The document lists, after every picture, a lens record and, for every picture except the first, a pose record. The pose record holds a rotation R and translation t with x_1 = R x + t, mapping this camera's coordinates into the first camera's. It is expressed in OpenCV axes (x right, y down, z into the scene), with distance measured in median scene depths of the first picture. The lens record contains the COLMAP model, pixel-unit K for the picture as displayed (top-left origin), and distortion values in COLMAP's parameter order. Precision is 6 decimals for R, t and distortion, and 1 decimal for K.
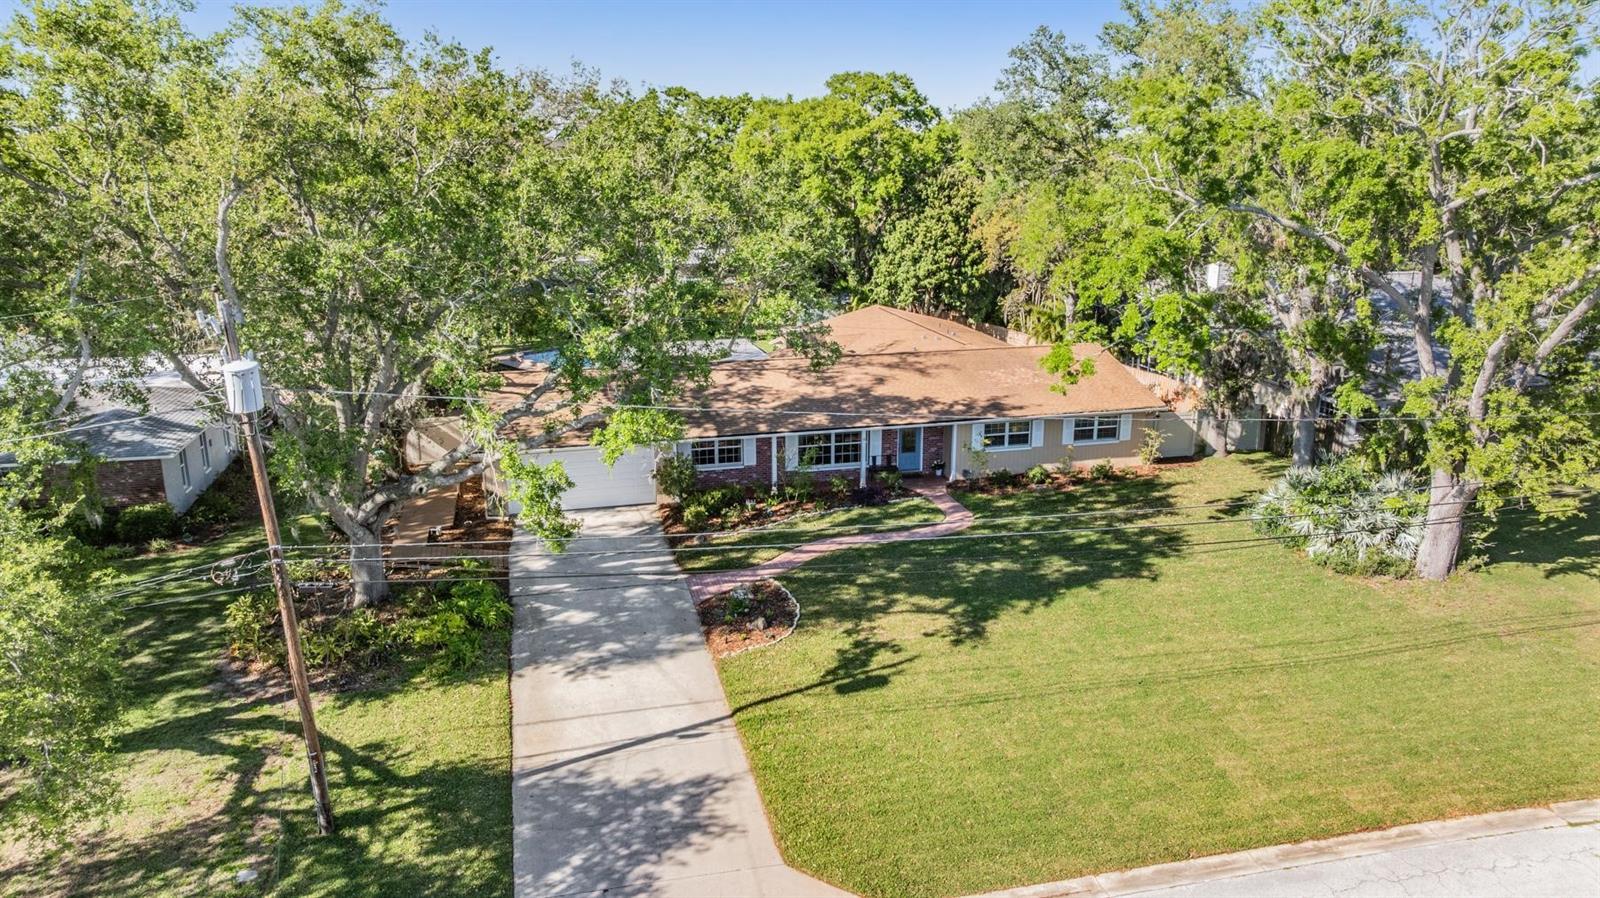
lens RADIAL K [[1140.8, 0, 796.7], [0, 1140.8, 440.7], [0, 0, 1]] dist [-0.040511, 0.031642]
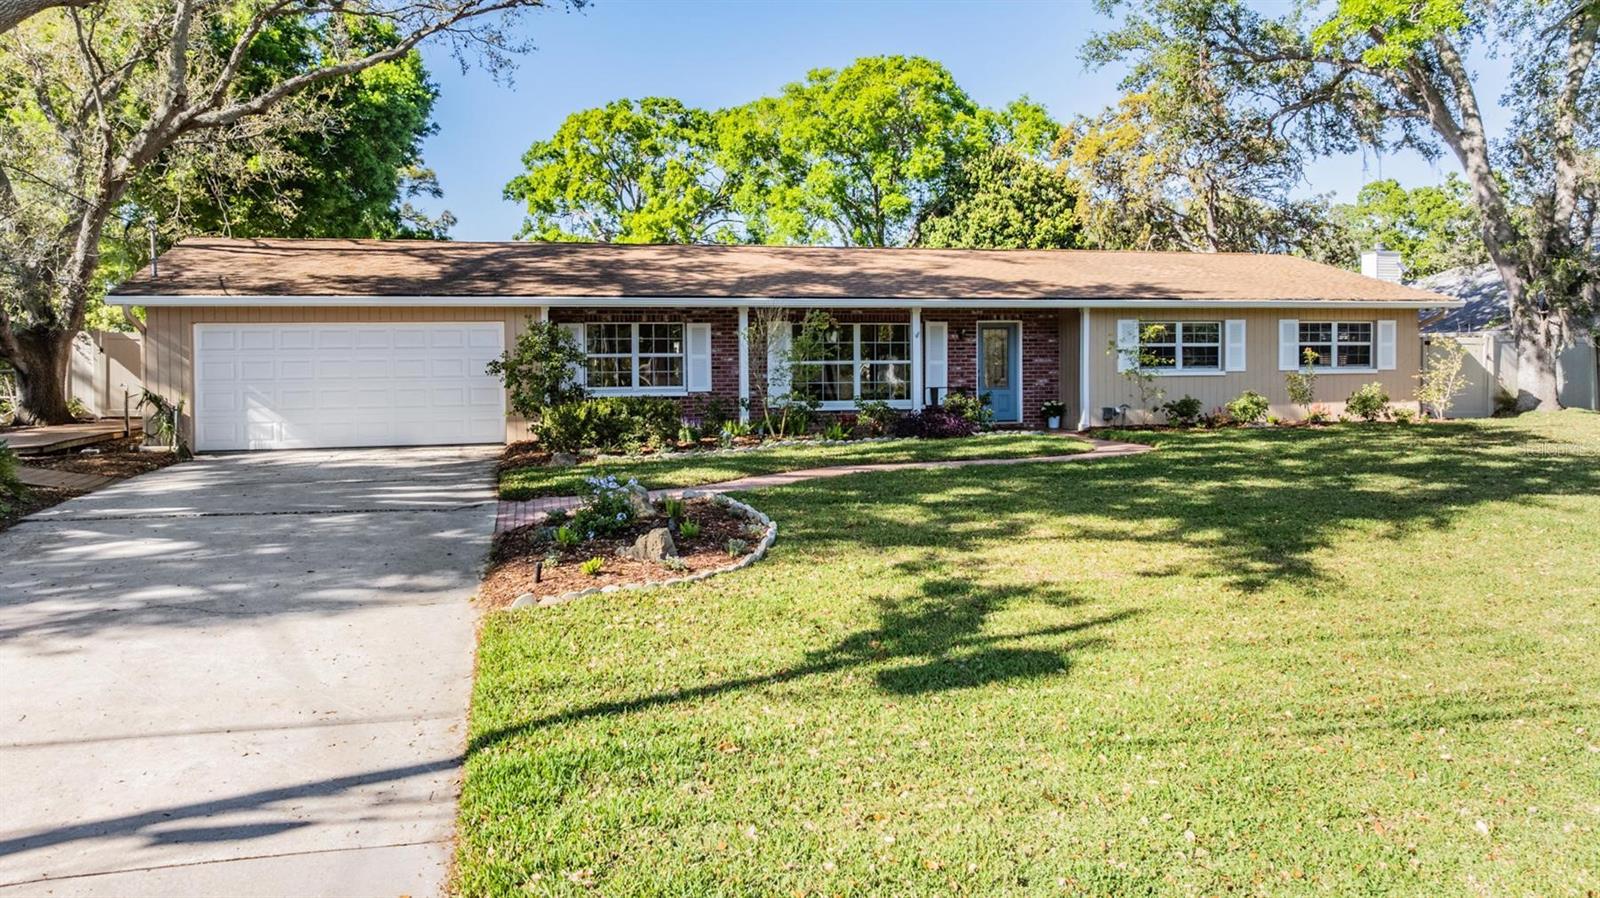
lens RADIAL K [[1140.8, 0, 790.7], [0, 1140.8, 442.9], [0, 0, 1]] dist [-0.040511, 0.031642]
pose [[0.999701, -0.008292, -0.023020, 0.019008], [0.003937, 0.983078, -0.183144, 0.191079], [0.024149, 0.182998, 0.982817, 0.659379]]
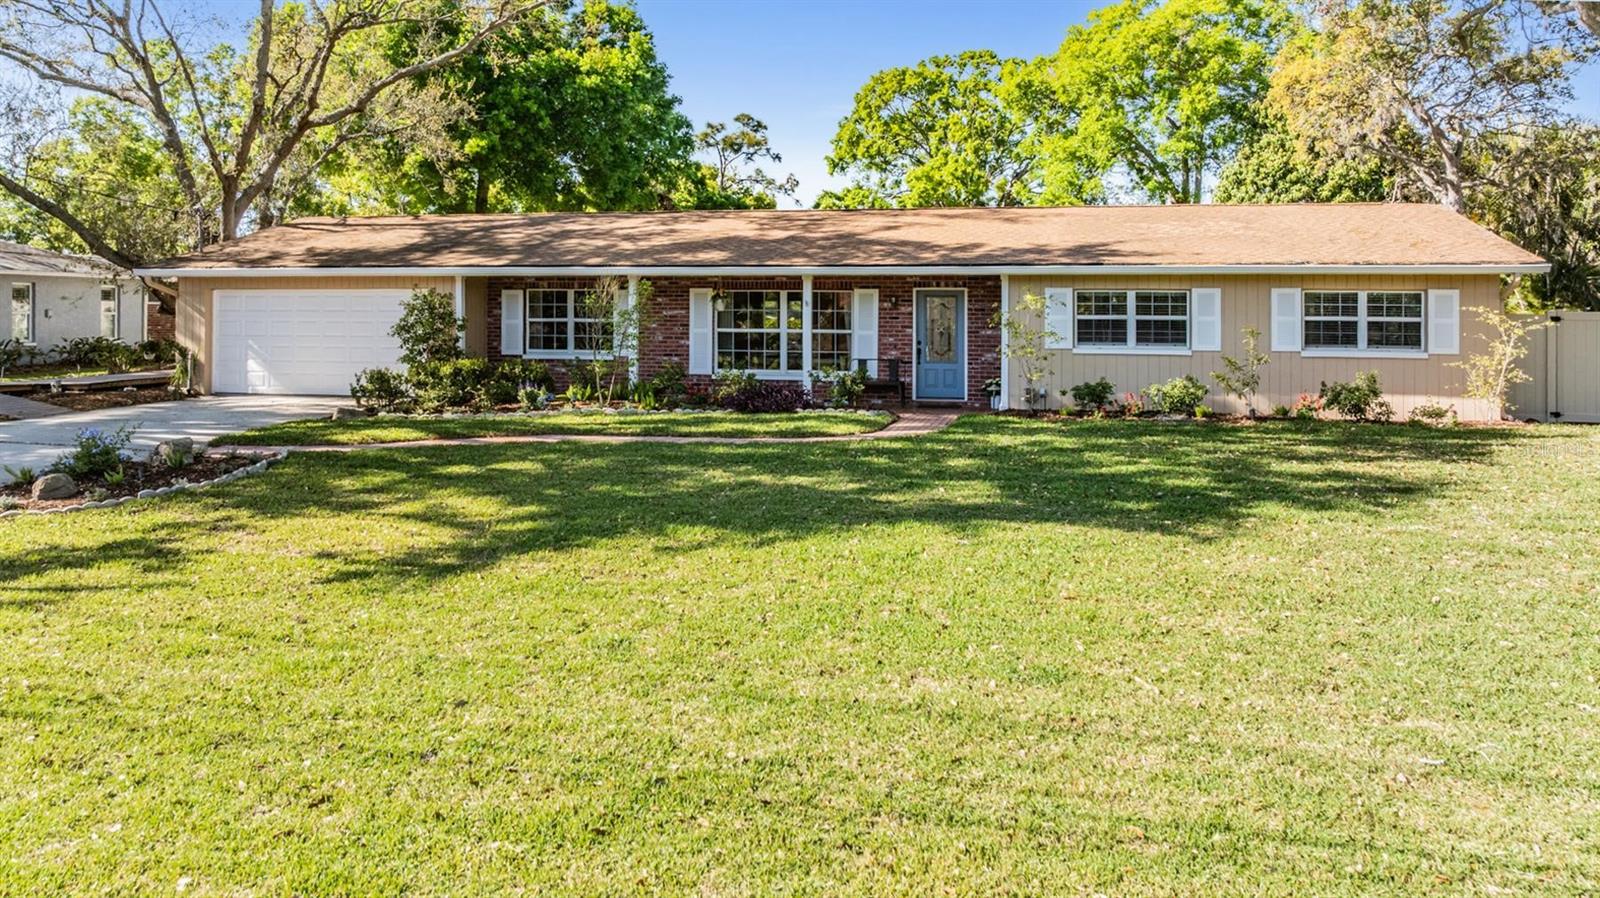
lens RADIAL K [[1140.8, 0, 779.1], [0, 1140.8, 429.3], [0, 0, 1]] dist [-0.040511, 0.031642]
pose [[0.884888, 0.050881, -0.463016, 0.379000], [-0.123025, 0.984249, -0.126958, 0.157774], [0.449263, 0.169306, 0.877210, 0.754827]]
